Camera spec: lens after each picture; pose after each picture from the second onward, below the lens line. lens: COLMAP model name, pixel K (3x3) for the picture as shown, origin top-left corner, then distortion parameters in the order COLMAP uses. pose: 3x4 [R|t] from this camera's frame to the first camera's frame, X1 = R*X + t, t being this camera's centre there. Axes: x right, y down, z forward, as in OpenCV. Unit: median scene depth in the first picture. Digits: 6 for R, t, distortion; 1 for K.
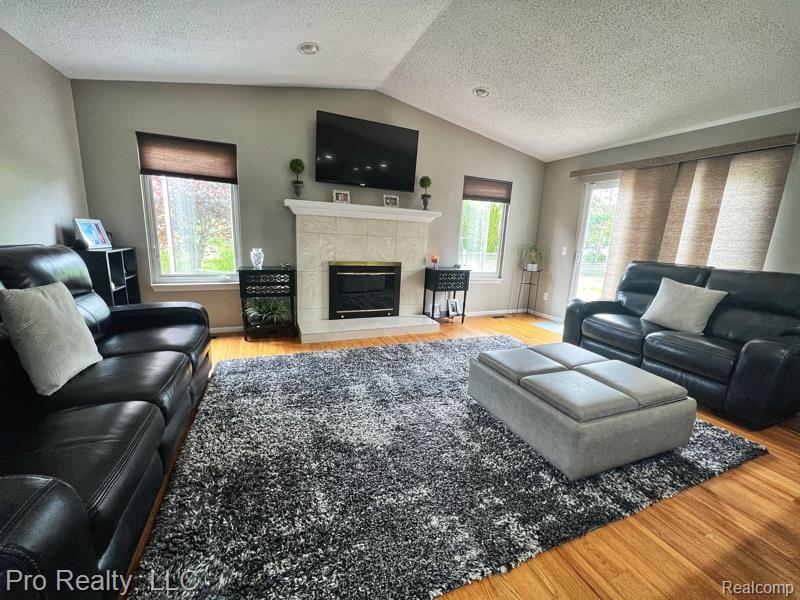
lens RADIAL K [[319.3, 0, 397.0], [0, 319.3, 297.6], [0, 0, 1]] dist [-0.002706, 0.001253]
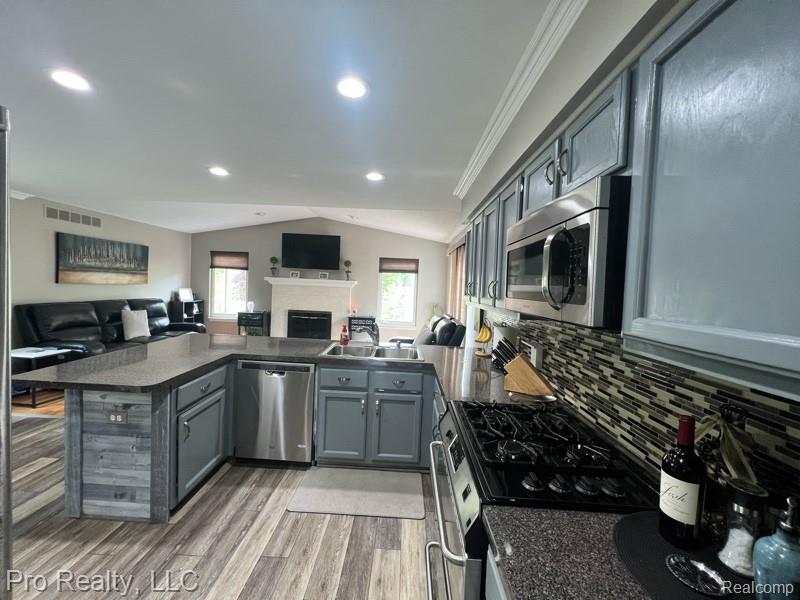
lens RADIAL K [[319.3, 0, 397.1], [0, 319.3, 297.6], [0, 0, 1]] dist [-0.002706, 0.001253]
pose [[0.909908, 0.008220, -0.414728, 1.309588], [-0.081721, 0.983762, -0.159796, 0.066992], [0.406680, 0.179292, 0.895805, -0.438055]]
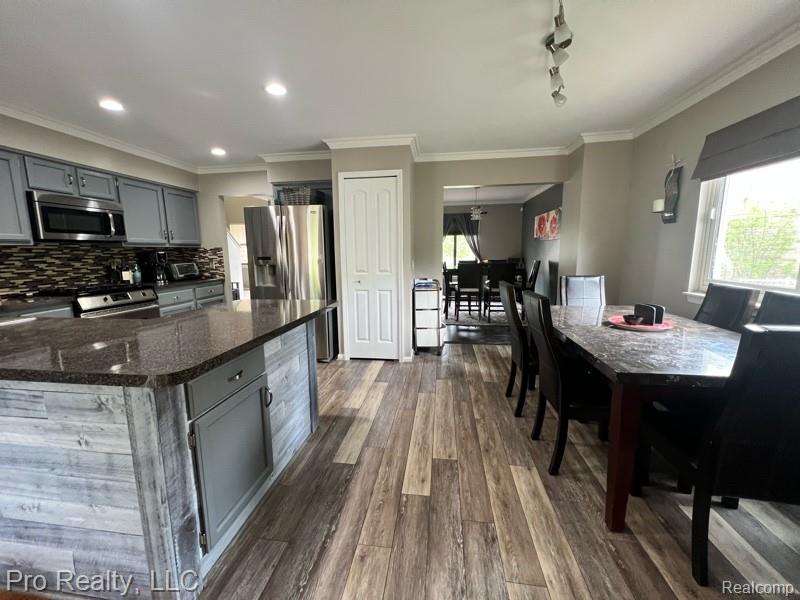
lens RADIAL K [[319.3, 0, 396.2], [0, 319.3, 297.8], [0, 0, 1]] dist [-0.002706, 0.001253]
pose [[-0.855655, -0.110866, 0.505532, 0.001058], [0.072747, 0.941325, 0.329569, -0.072581], [-0.512408, 0.318774, -0.797384, 0.321941]]
